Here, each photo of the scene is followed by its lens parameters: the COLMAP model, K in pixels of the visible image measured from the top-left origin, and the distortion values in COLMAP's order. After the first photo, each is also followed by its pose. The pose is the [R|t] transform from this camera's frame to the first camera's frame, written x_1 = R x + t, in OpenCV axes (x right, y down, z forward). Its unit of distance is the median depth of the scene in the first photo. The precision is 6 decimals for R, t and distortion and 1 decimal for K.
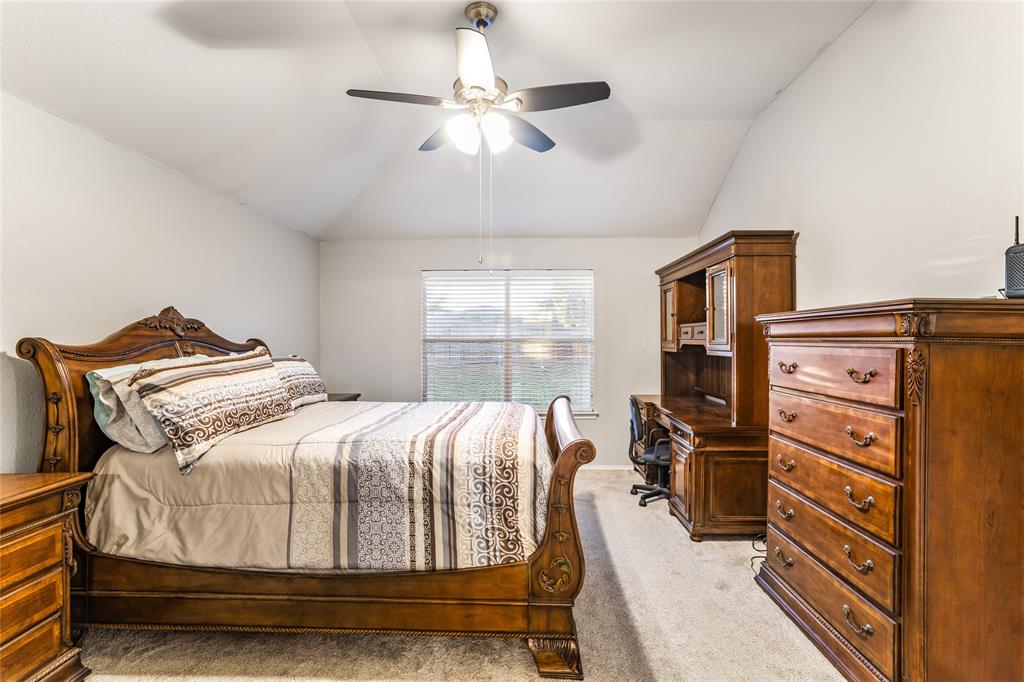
lens RADIAL K [[490.0, 0, 507.2], [0, 490.0, 339.8], [0, 0, 1]] dist [-0.049101, 0.031167]
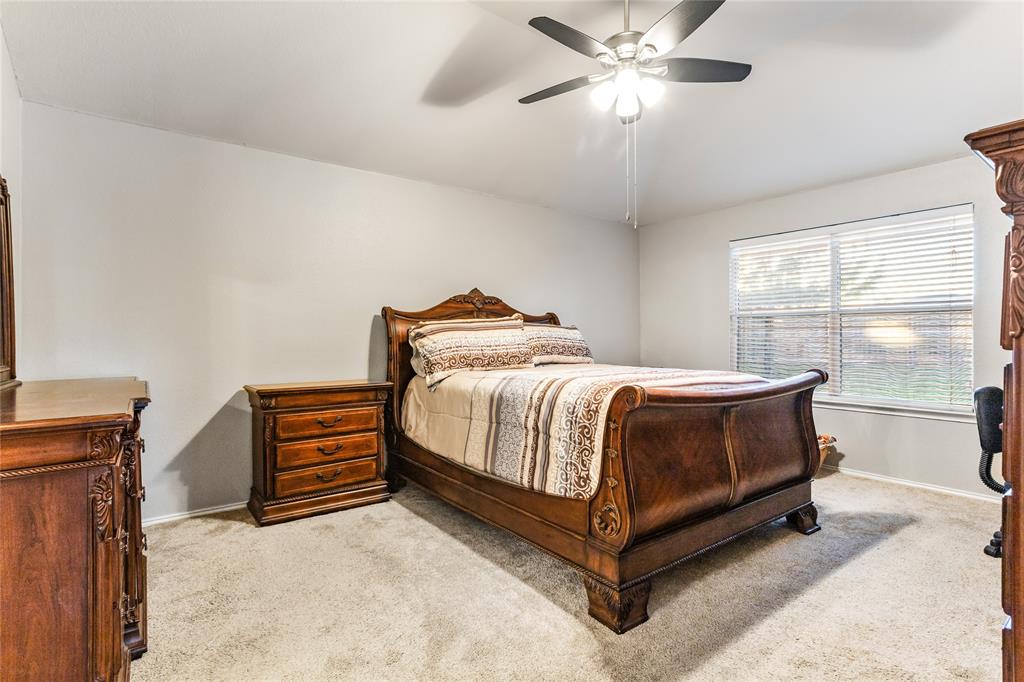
lens RADIAL K [[490.0, 0, 507.2], [0, 490.0, 339.8], [0, 0, 1]] dist [-0.049101, 0.031167]
pose [[0.634323, 0.004977, -0.773052, 0.690380], [0.000141, 0.999979, 0.006554, 0.106949], [0.773068, -0.004267, 0.634308, 0.208319]]
